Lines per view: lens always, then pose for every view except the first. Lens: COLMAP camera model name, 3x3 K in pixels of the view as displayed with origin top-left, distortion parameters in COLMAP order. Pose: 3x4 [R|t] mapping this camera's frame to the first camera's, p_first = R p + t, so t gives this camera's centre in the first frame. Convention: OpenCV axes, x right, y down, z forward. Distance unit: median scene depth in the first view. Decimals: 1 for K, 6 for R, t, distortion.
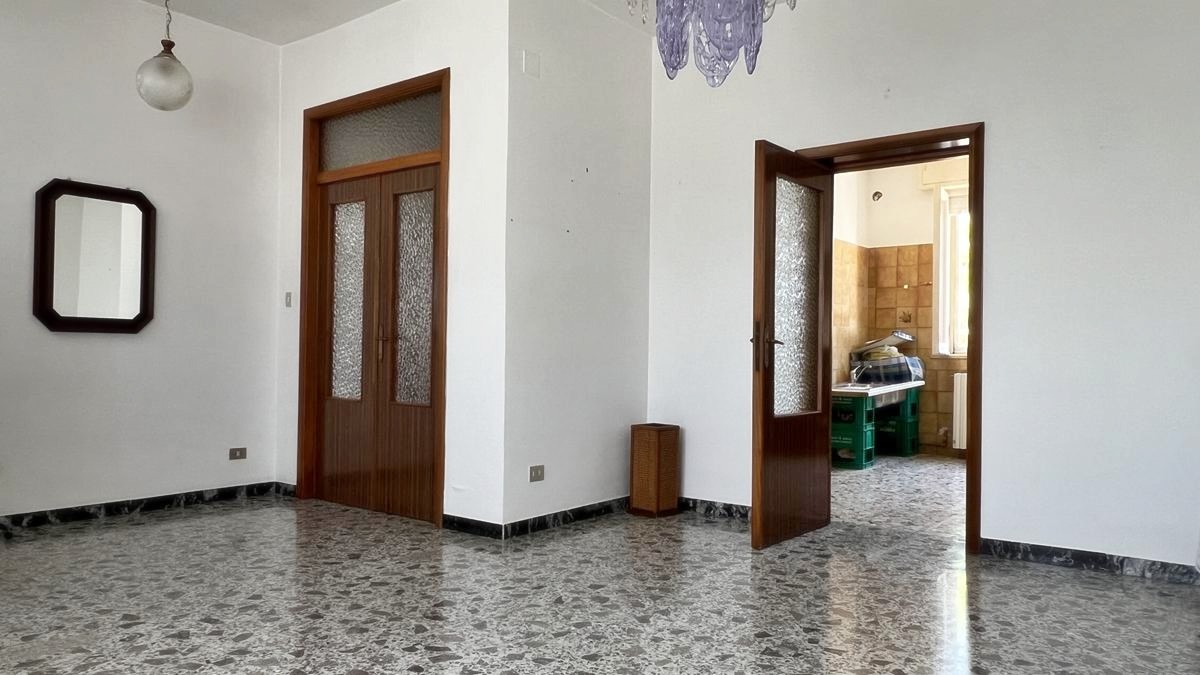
lens RADIAL K [[862.8, 0, 601.5], [0, 862.8, 340.3], [0, 0, 1]] dist [-0.008522, -0.003307]
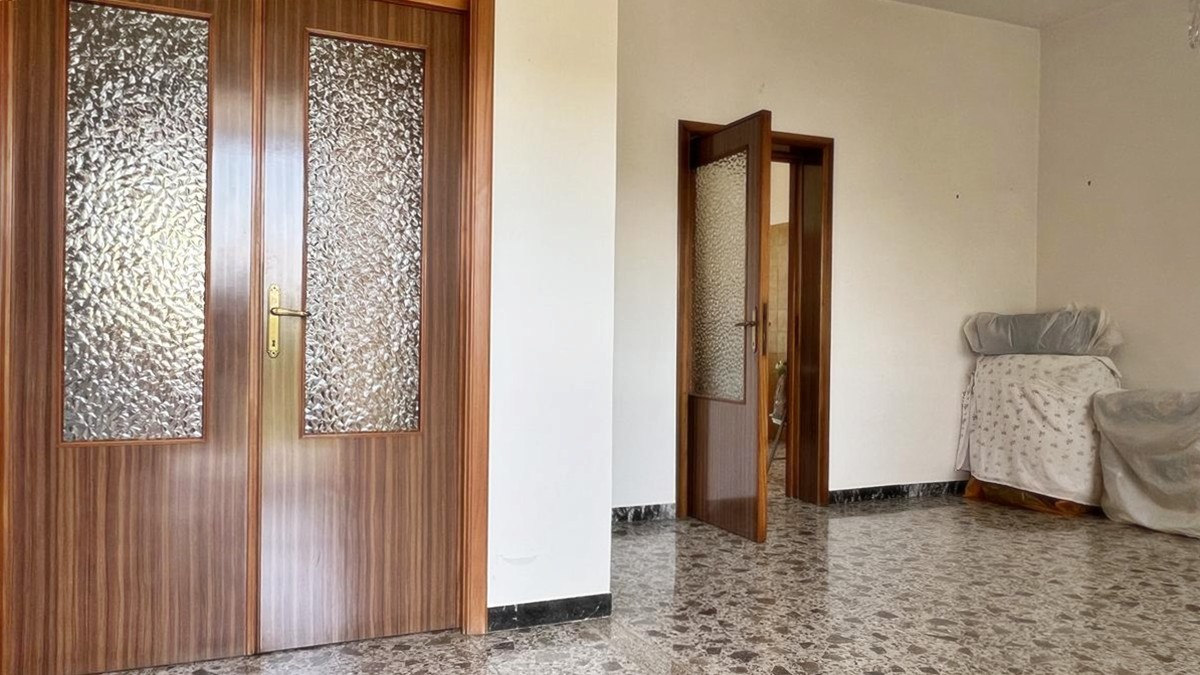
lens RADIAL K [[862.8, 0, 598.8], [0, 862.8, 334.8], [0, 0, 1]] dist [-0.008522, -0.003307]
pose [[0.474639, -0.008399, 0.880140, -0.749011], [-0.013052, 0.999777, 0.016580, -0.000186], [-0.880084, -0.019357, 0.474424, 0.722673]]
